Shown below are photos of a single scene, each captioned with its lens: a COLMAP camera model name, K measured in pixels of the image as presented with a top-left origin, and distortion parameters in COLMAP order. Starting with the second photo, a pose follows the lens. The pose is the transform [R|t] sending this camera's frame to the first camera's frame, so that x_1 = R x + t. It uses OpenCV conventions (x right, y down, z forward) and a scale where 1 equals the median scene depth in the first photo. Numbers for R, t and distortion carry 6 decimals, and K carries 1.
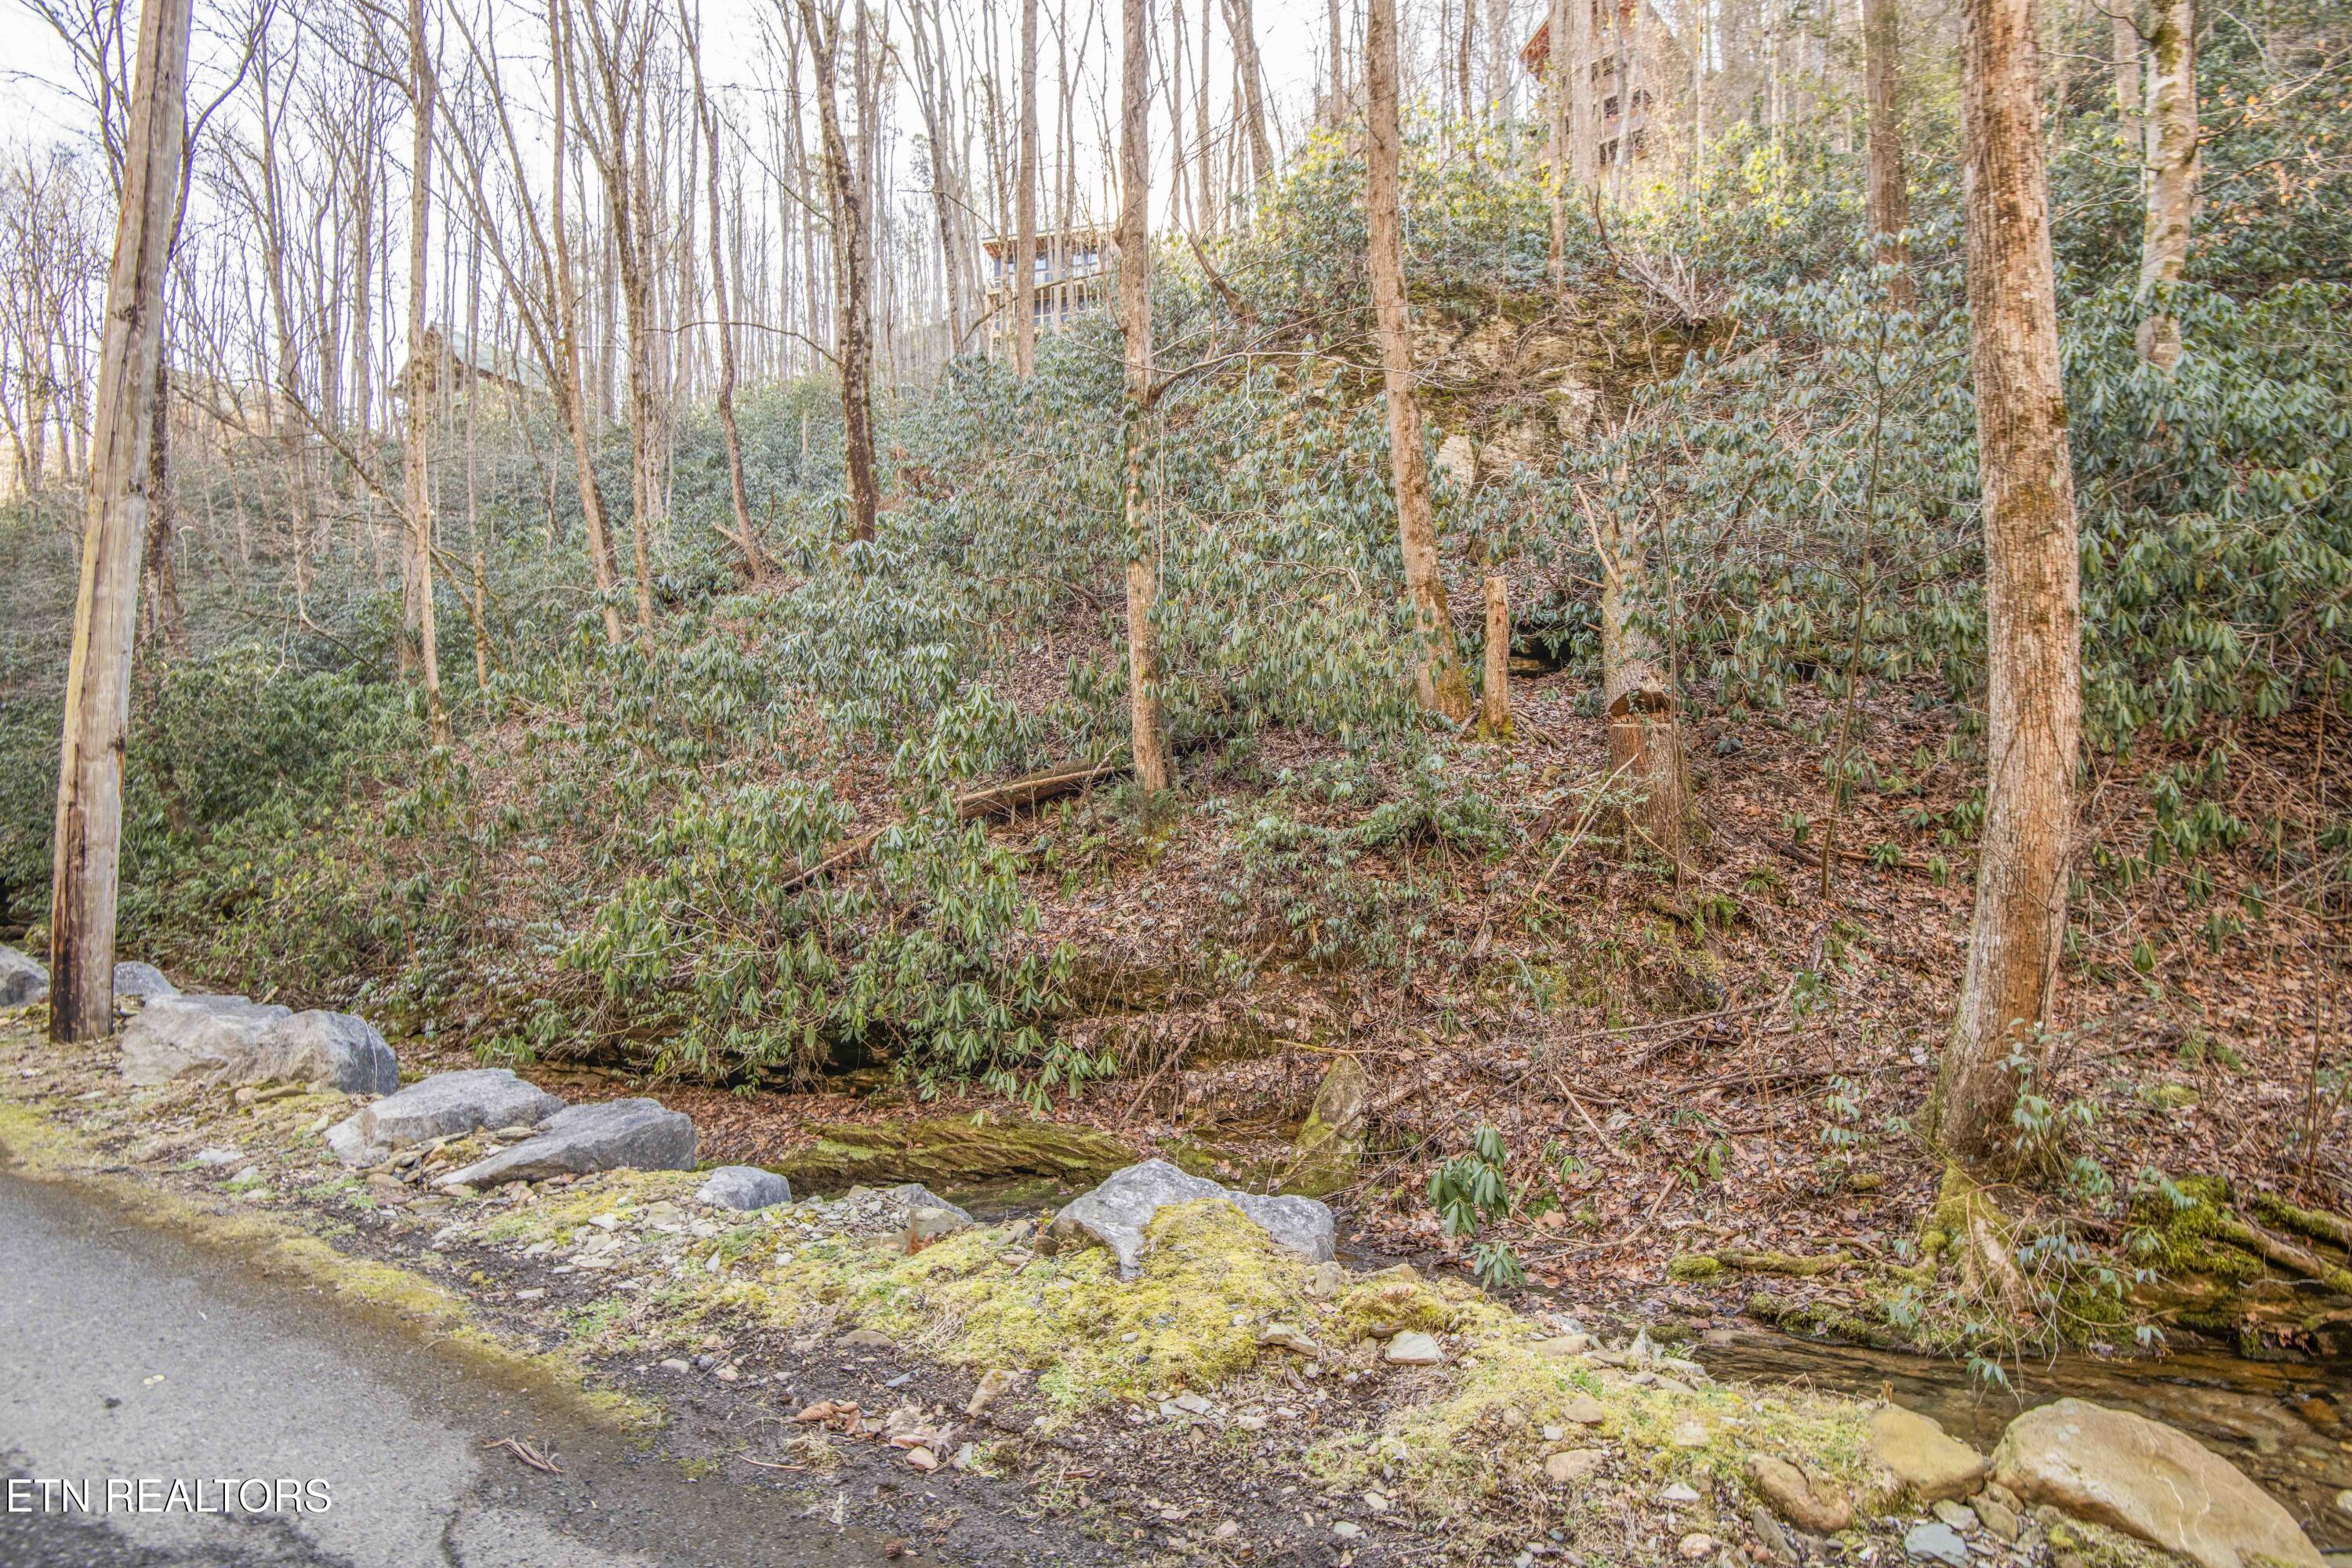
lens RADIAL K [[1075.9, 0, 1174.9], [0, 1075.9, 789.2], [0, 0, 1]] dist [-0.045605, -0.001694]
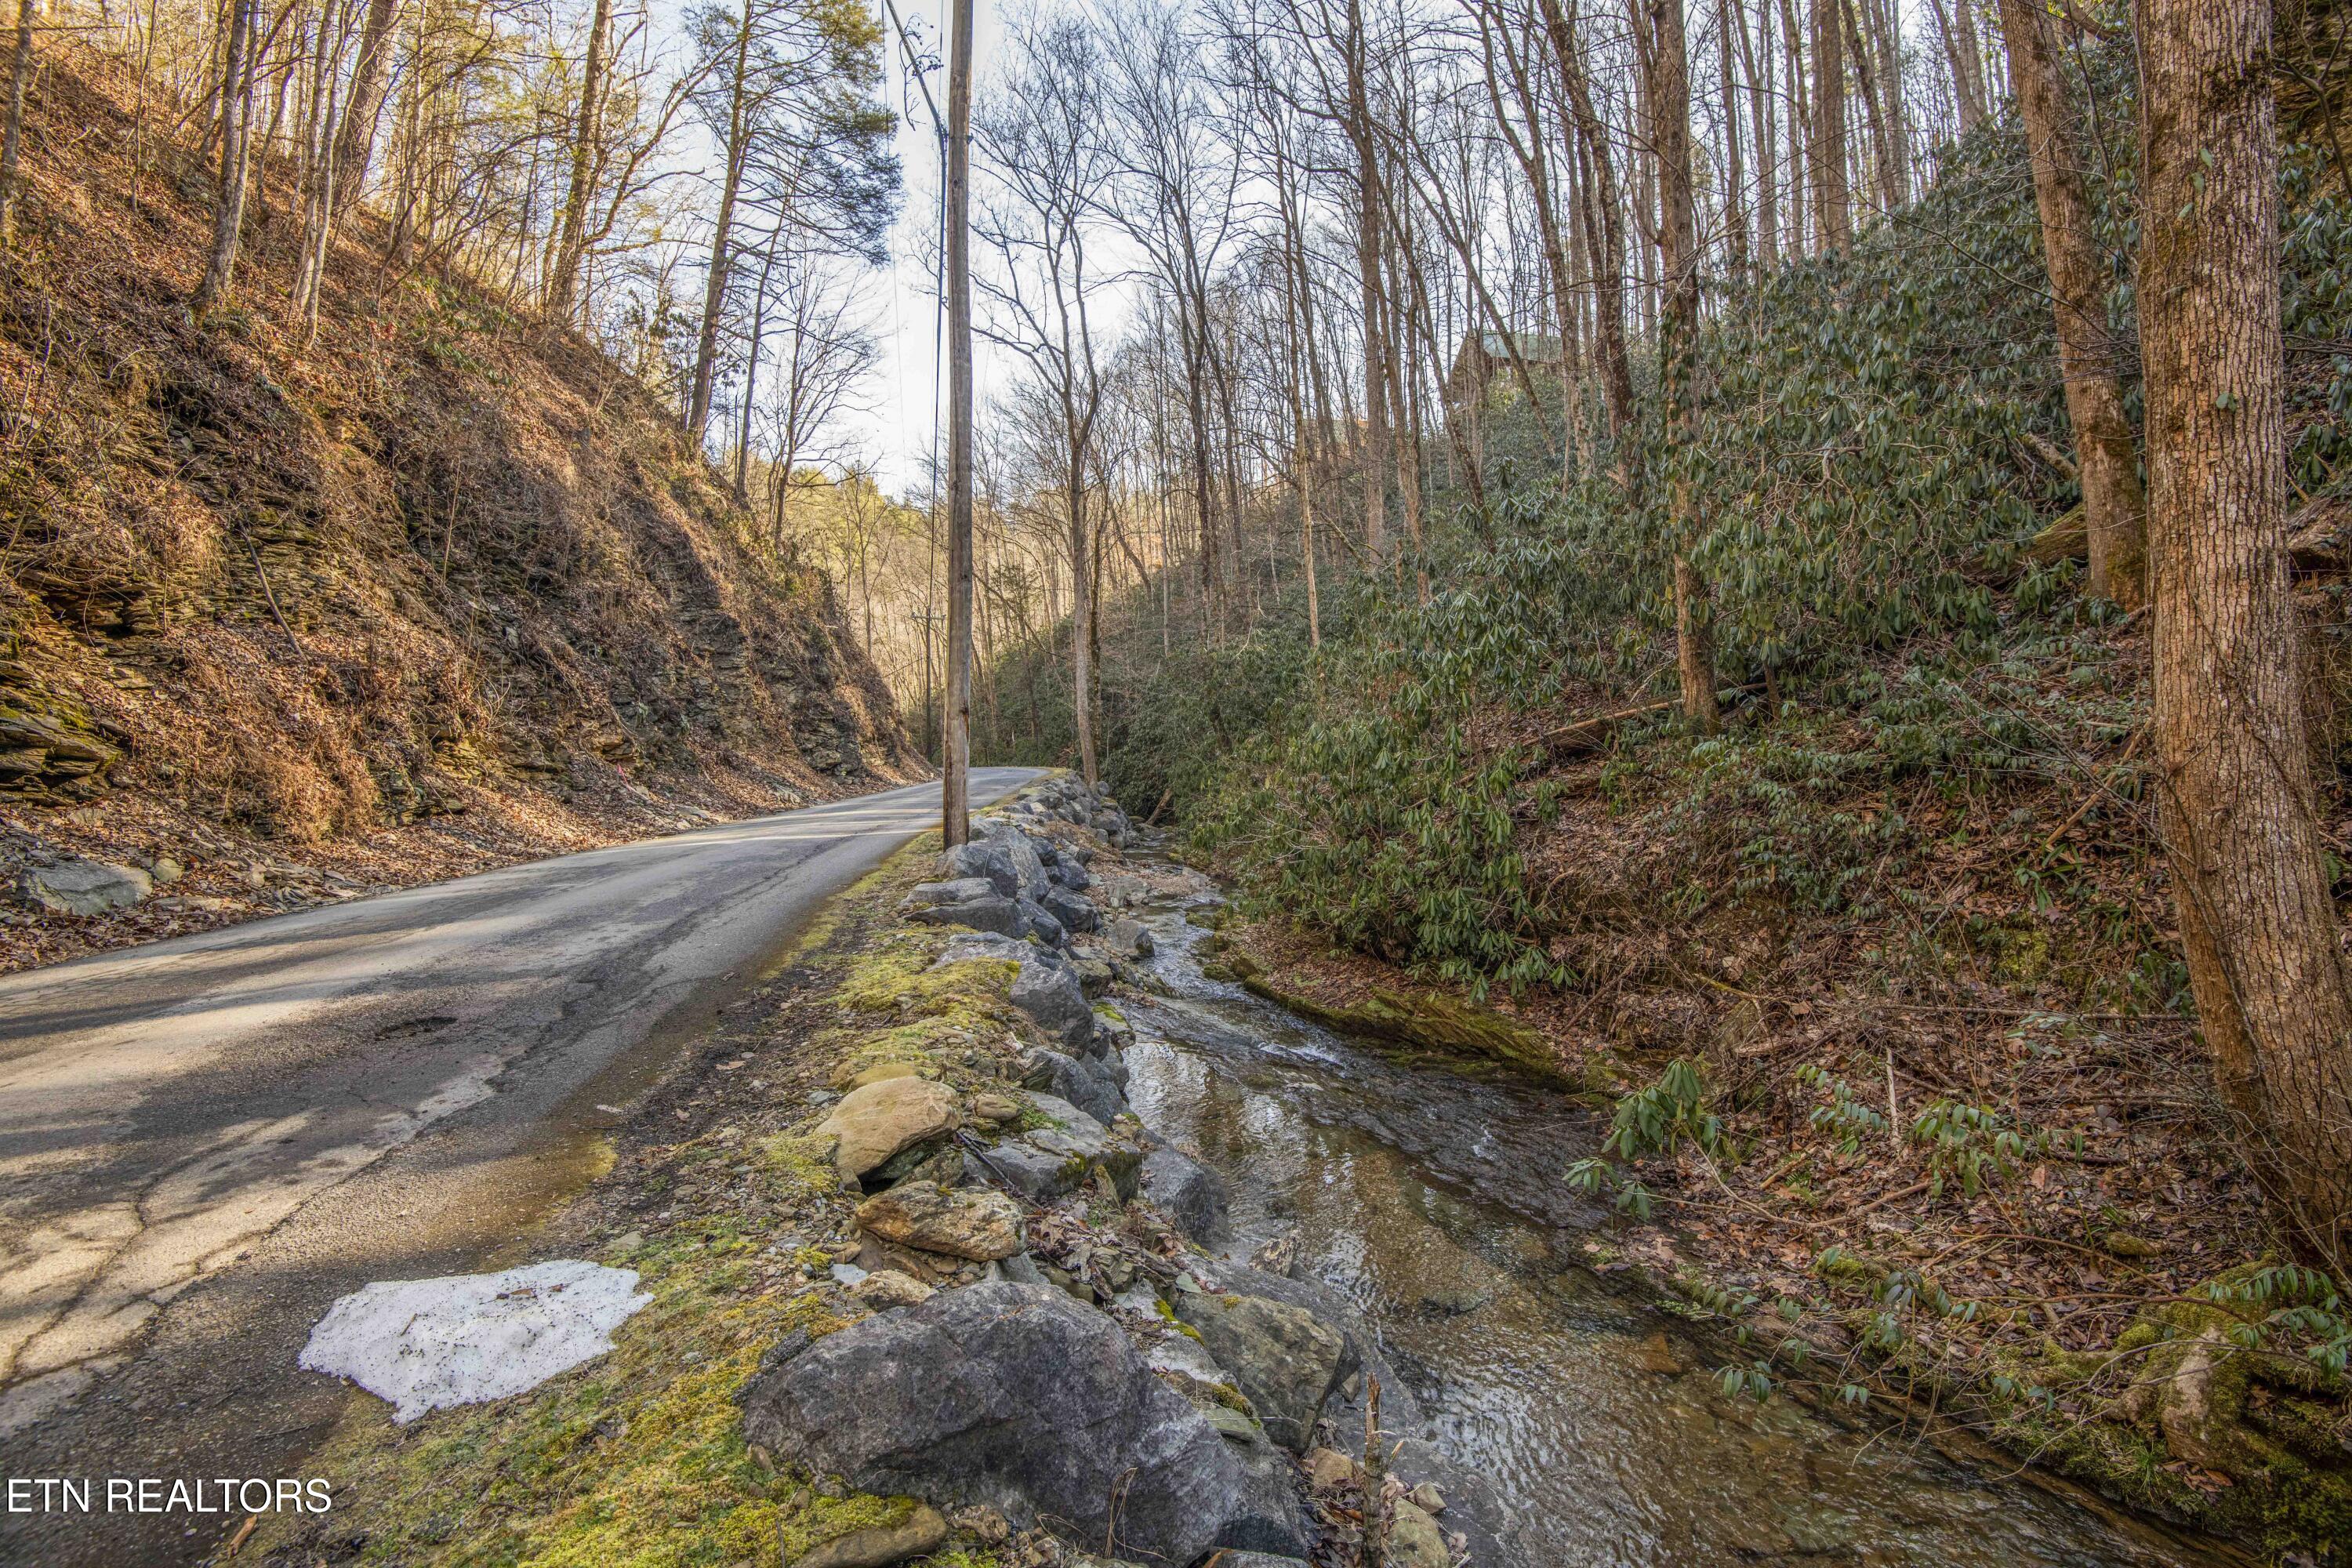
lens RADIAL K [[1085.1, 0, 1208.6], [0, 1085.1, 786.1], [0, 0, 1]] dist [-0.047429, -0.000618]
pose [[0.628544, 0.008908, -0.777723, 0.914615], [0.037460, 0.998427, 0.041711, 0.012631], [0.776871, -0.055351, 0.627222, 0.100451]]
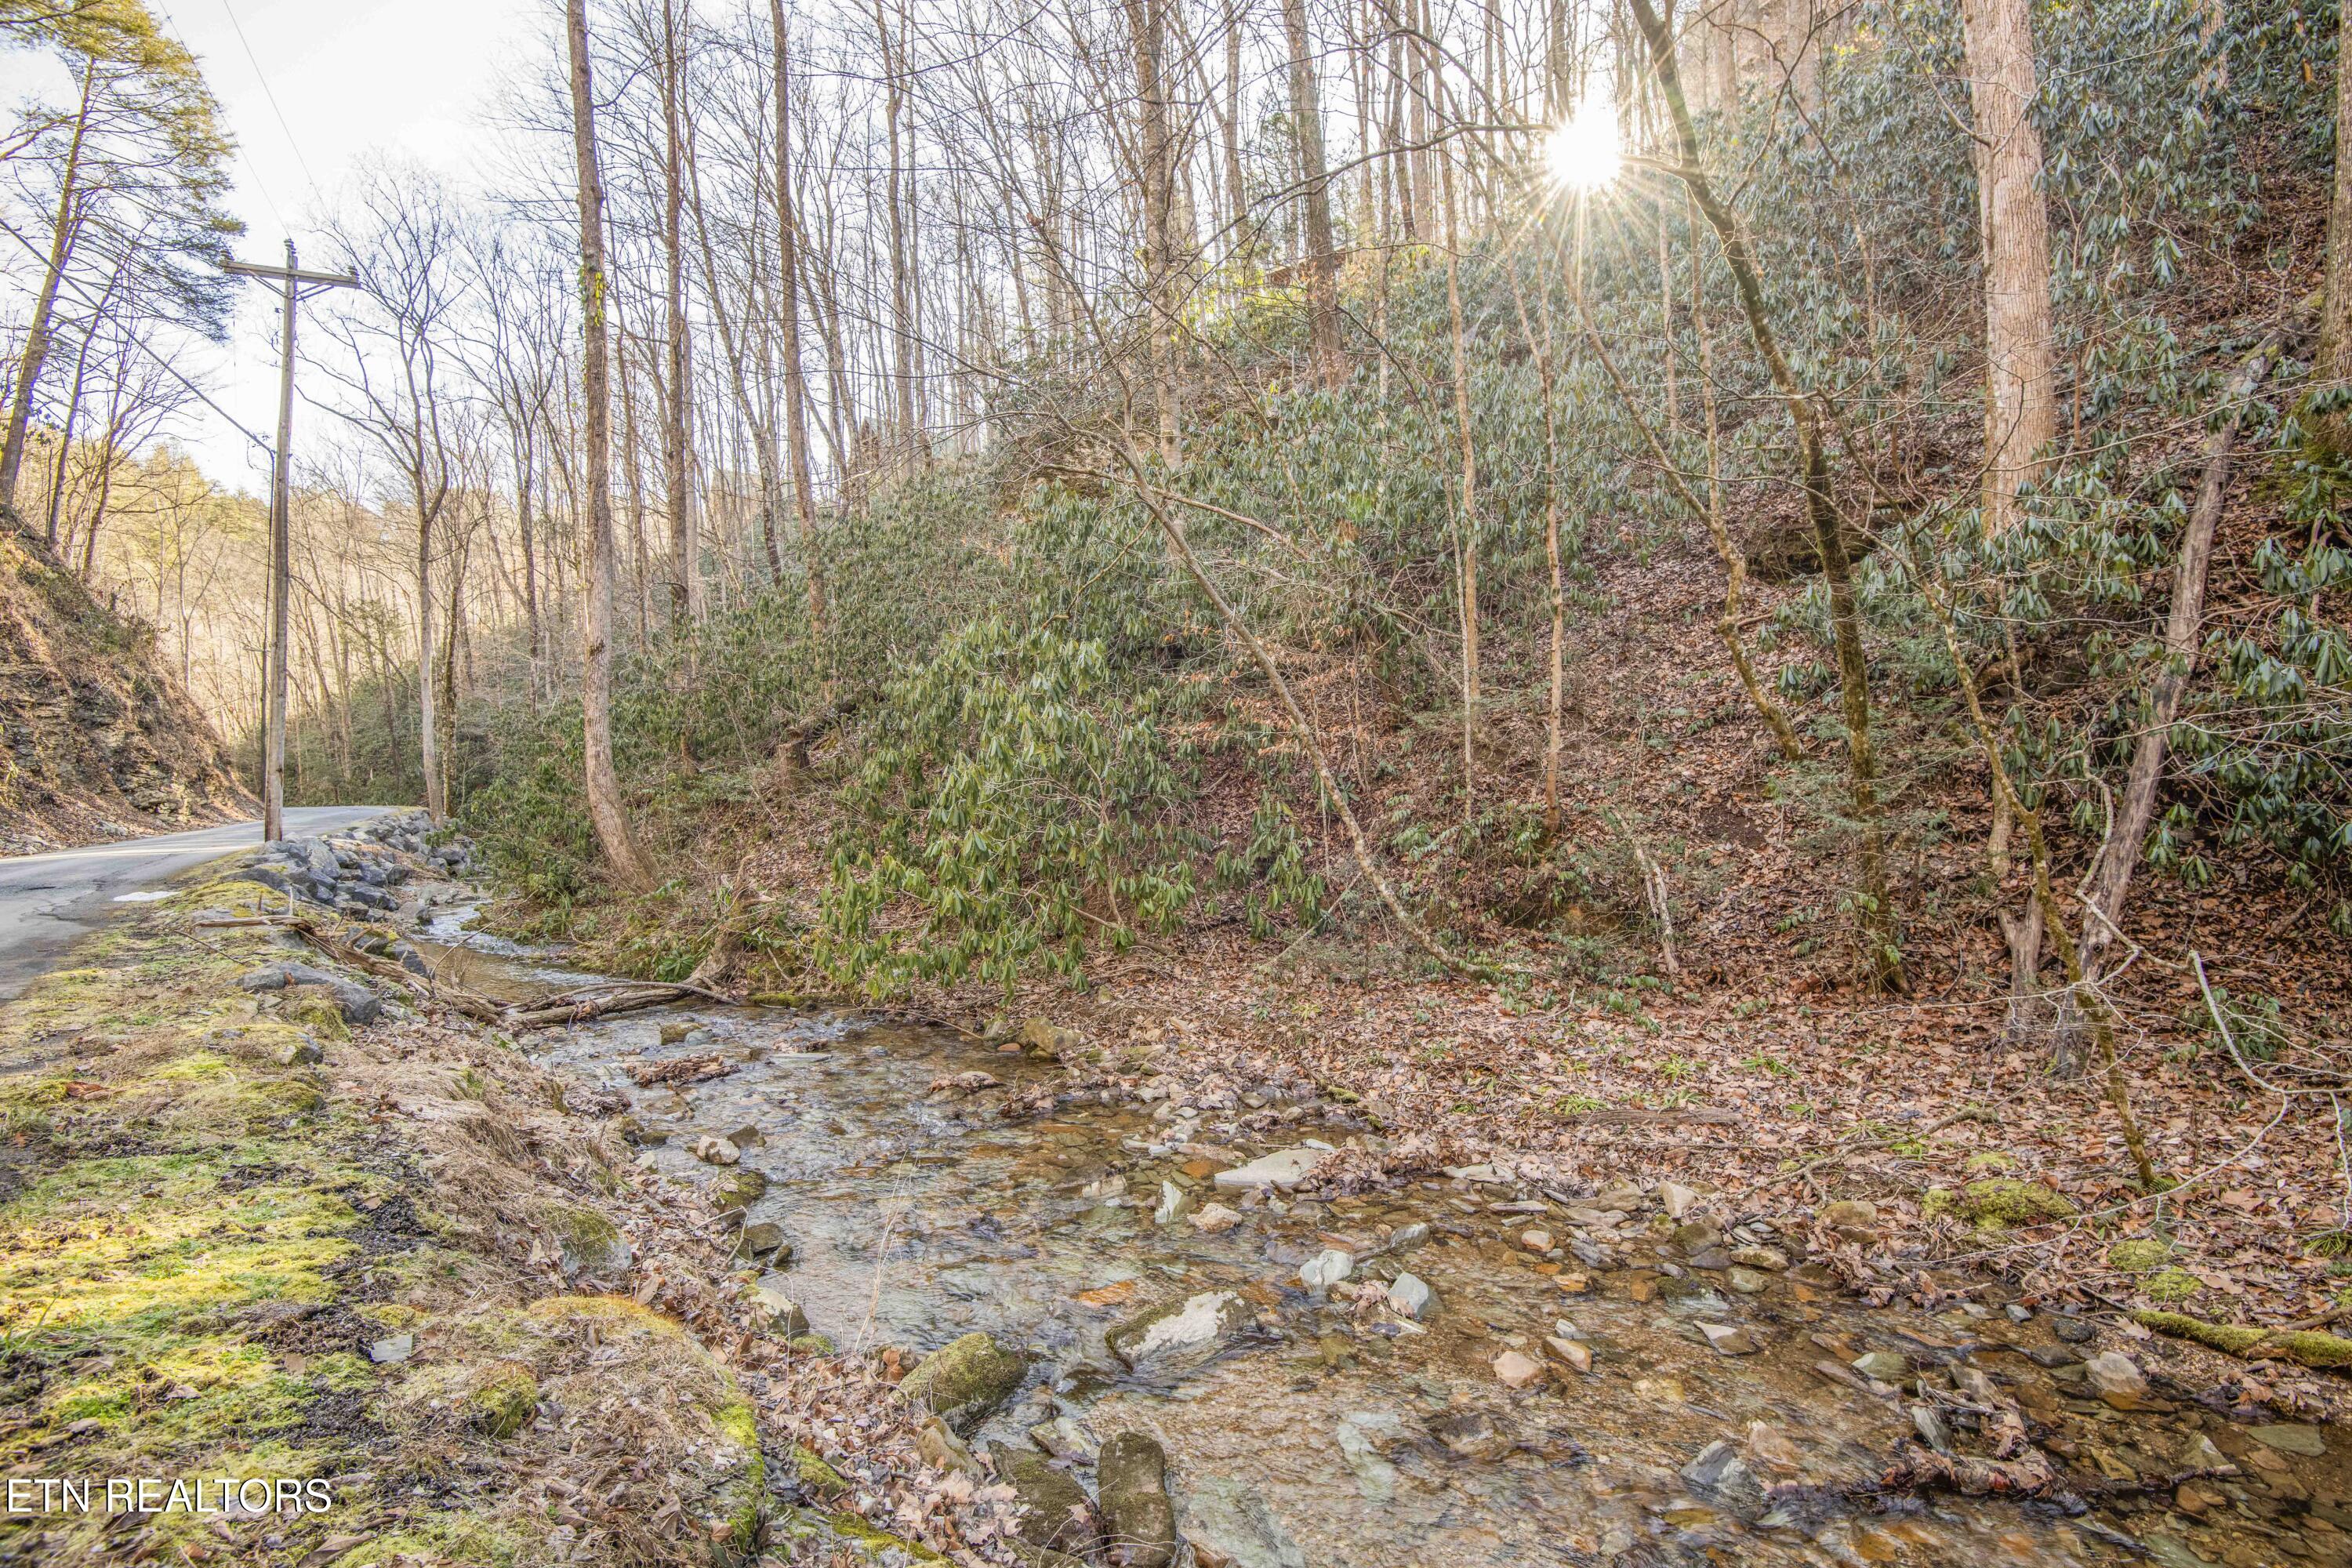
lens RADIAL K [[1076.9, 0, 1180.6], [0, 1076.9, 778.7], [0, 0, 1]] dist [-0.017953, -0.015476]
pose [[0.909190, -0.021108, -0.415847, 1.762722], [0.030378, 0.999415, 0.015687, 0.009070], [0.415272, -0.026895, 0.909299, -0.275876]]
